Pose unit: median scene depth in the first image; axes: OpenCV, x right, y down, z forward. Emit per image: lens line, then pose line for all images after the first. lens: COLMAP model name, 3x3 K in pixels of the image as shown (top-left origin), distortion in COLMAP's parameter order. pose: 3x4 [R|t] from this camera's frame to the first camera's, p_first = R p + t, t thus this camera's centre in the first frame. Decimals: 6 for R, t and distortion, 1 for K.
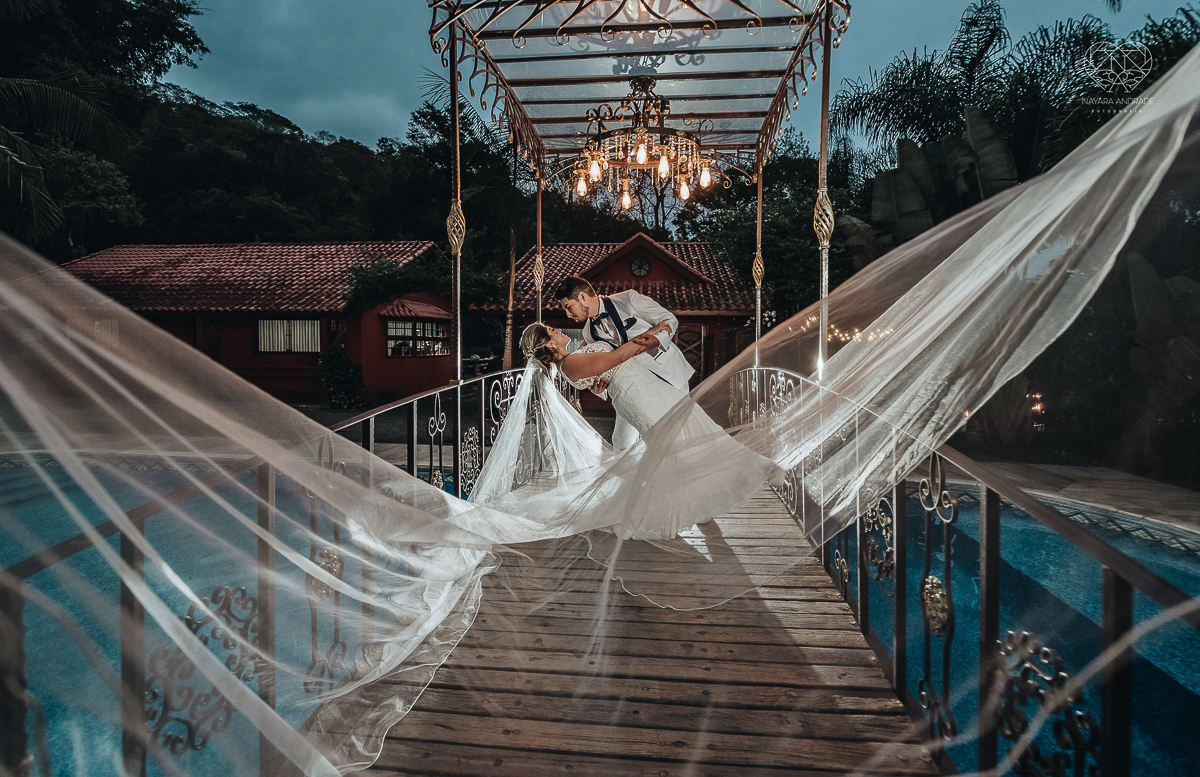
lens RADIAL K [[581.2, 0, 597.1], [0, 581.2, 357.1], [0, 0, 1]] dist [-0.013188, -0.000895]
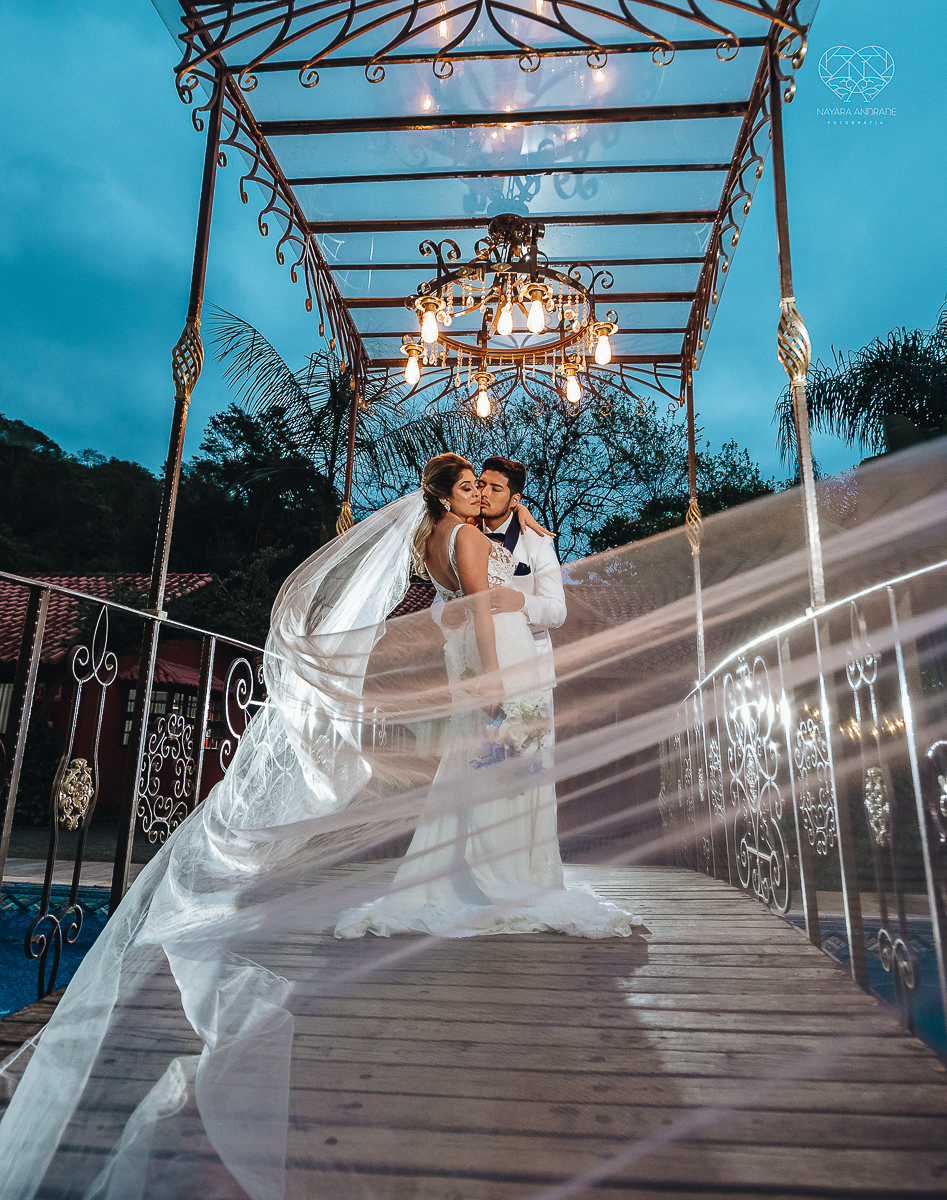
lens RADIAL K [[841.9, 0, 485.6], [0, 841.9, 539.7], [0, 0, 1]] dist [-0.006648, -0.014367]
pose [[0.999460, 0.026727, 0.019092, 0.043653], [-0.019912, 0.955311, -0.294930, 0.164275], [-0.026122, 0.294391, 0.955328, 0.171619]]
